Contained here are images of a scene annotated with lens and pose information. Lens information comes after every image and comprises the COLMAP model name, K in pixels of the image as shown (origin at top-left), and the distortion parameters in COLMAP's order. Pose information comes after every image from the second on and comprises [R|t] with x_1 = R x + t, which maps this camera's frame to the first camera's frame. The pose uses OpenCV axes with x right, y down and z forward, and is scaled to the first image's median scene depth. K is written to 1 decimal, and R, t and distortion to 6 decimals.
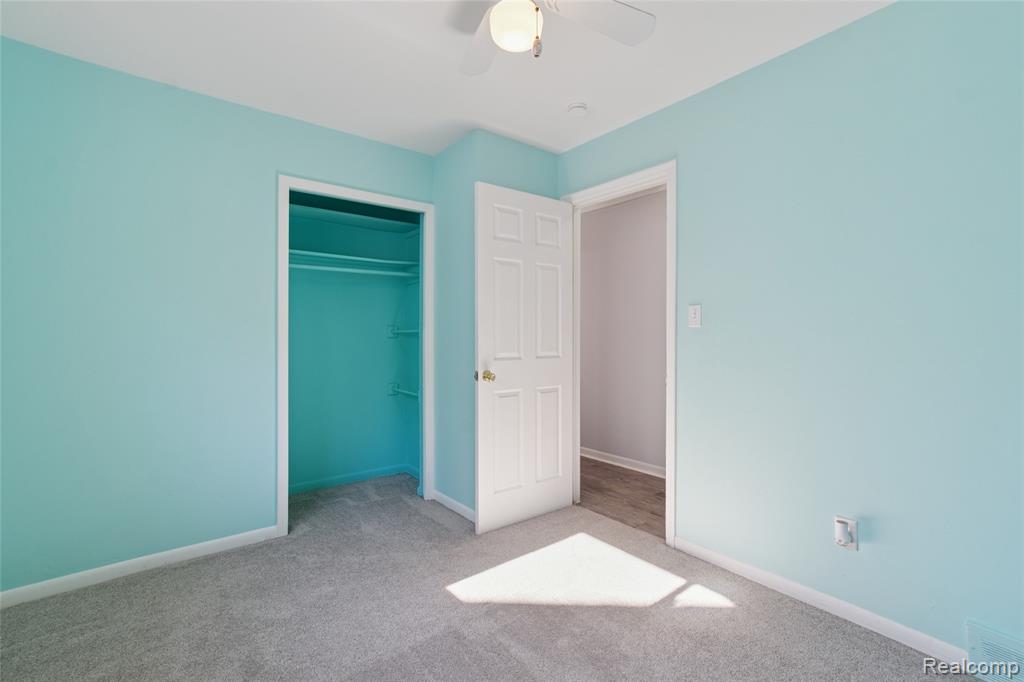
lens RADIAL K [[466.3, 0, 513.7], [0, 466.3, 337.2], [0, 0, 1]] dist [0.044794, 0.000081]
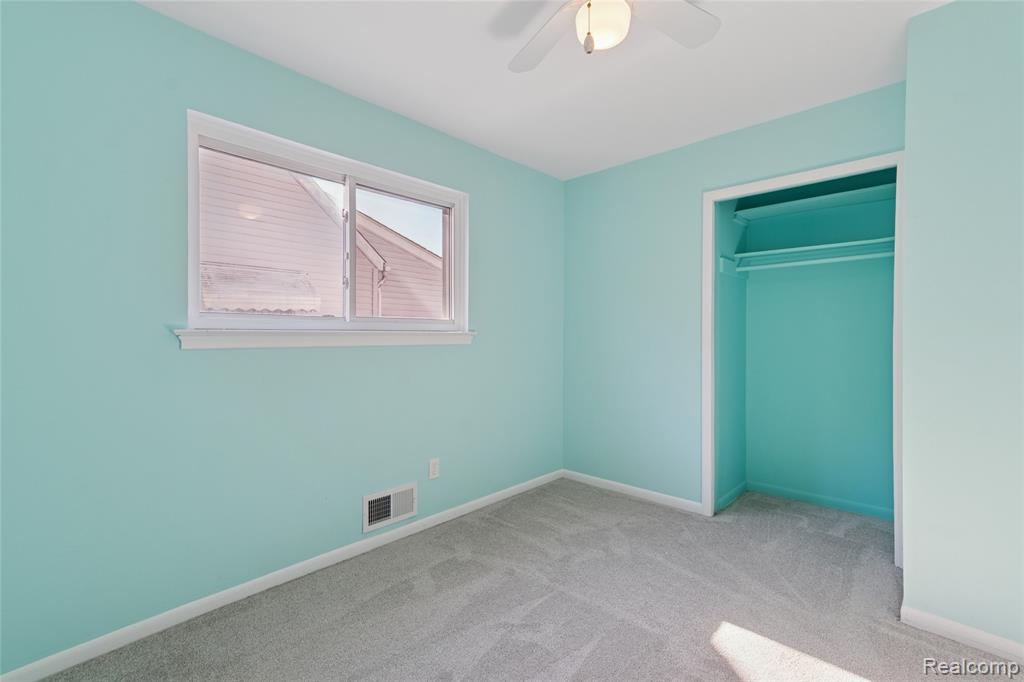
lens RADIAL K [[470.7, 0, 513.8], [0, 470.7, 336.0], [0, 0, 1]] dist [0.016463, -0.000393]
pose [[0.158993, 0.002488, -0.987277, 0.532175], [-0.005692, 0.999983, 0.001603, -0.002520], [0.987263, 0.005364, 0.159005, 0.369870]]
